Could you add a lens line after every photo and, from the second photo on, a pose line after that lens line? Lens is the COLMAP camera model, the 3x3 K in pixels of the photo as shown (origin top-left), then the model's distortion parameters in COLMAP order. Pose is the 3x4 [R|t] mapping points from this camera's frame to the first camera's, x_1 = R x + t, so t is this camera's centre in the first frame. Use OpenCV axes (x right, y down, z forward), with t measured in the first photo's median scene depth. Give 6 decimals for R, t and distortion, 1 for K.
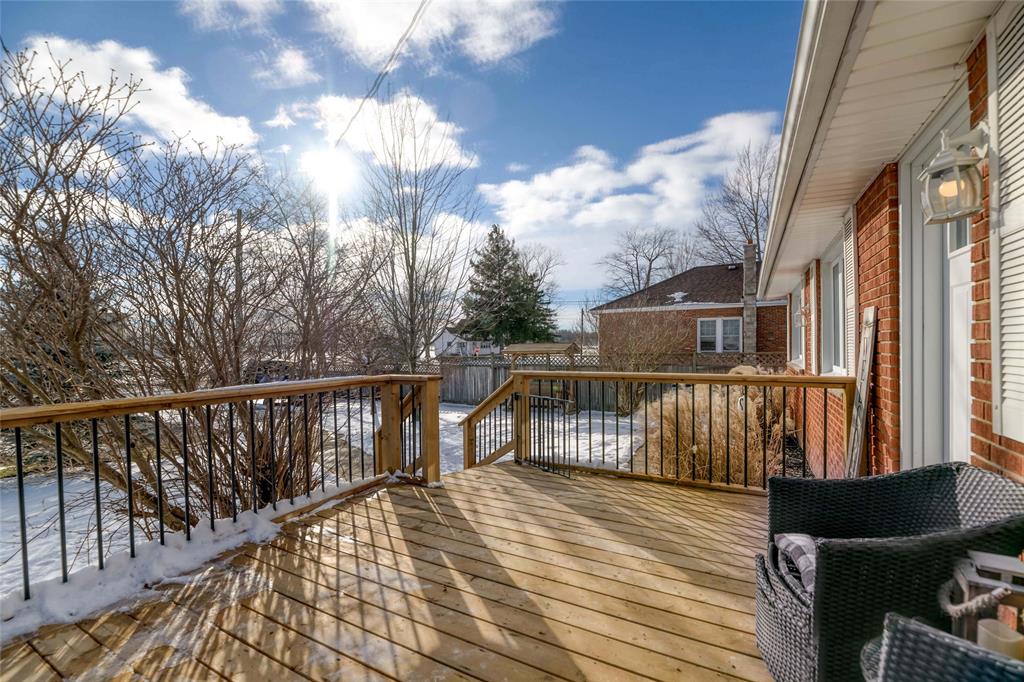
lens RADIAL K [[420.0, 0, 532.4], [0, 420.0, 353.1], [0, 0, 1]] dist [0.000374, 0.000233]
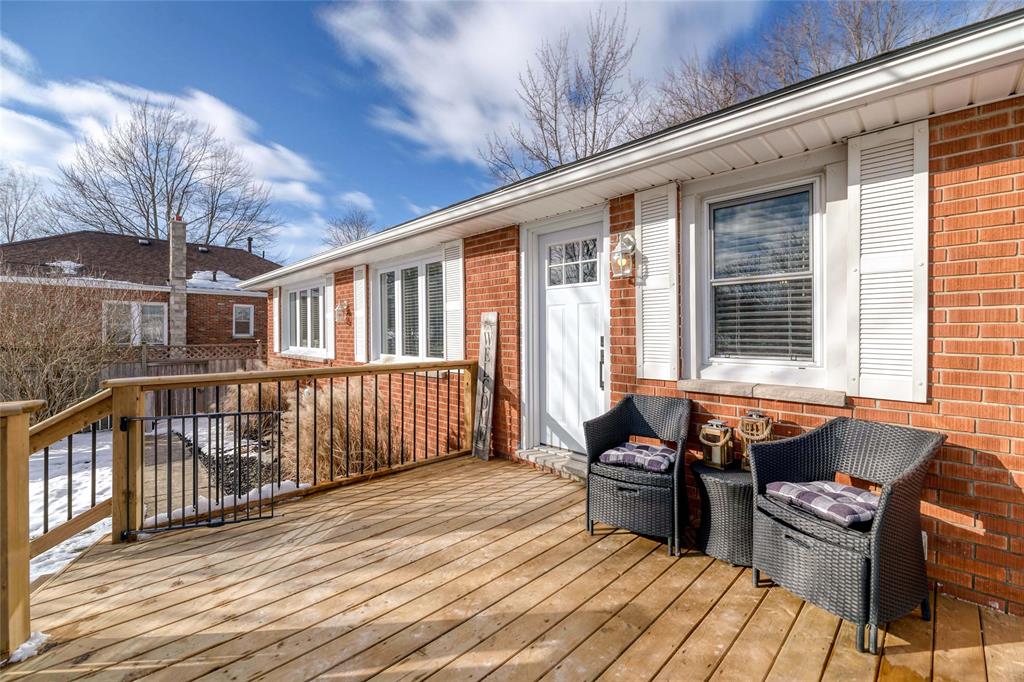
lens RADIAL K [[427.0, 0, 506.3], [0, 427.0, 331.7], [0, 0, 1]] dist [-0.002290, -0.000488]
pose [[0.313444, 0.020237, 0.949391, -0.512262], [0.010389, 0.999640, -0.024738, -0.001315], [-0.949550, 0.017617, 0.313121, 0.390575]]
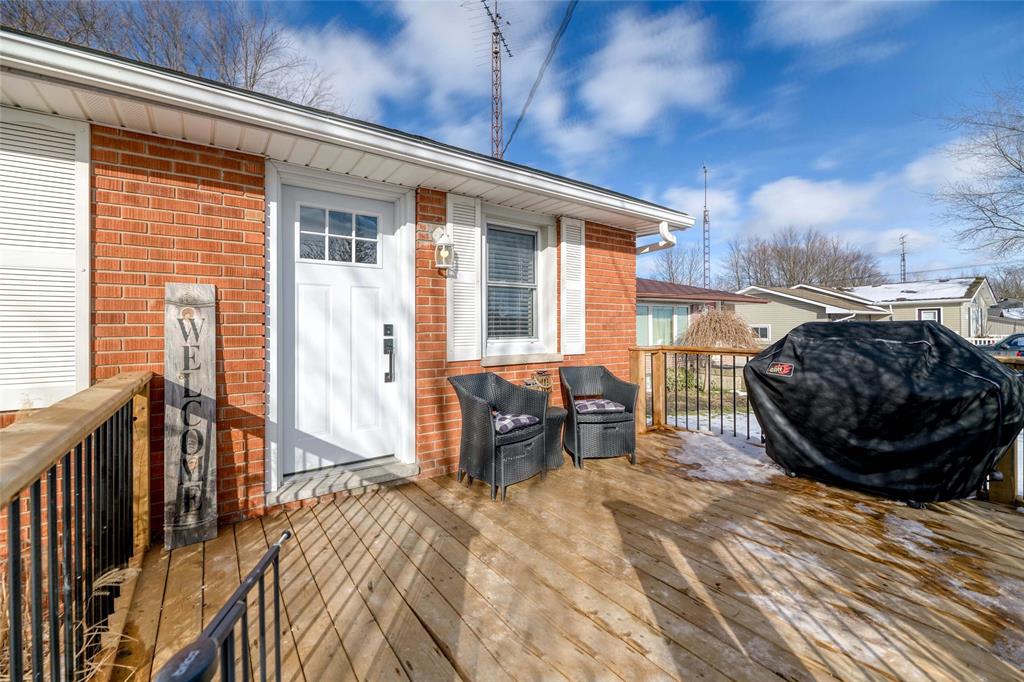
lens RADIAL K [[402.2, 0, 531.2], [0, 402.2, 323.8], [0, 0, 1]] dist [0.000474, -0.000028]
pose [[-0.892263, 0.021475, 0.451006, -0.152168], [0.026218, 0.999647, 0.004270, -0.010418], [-0.450755, 0.015634, -0.892511, 1.175253]]
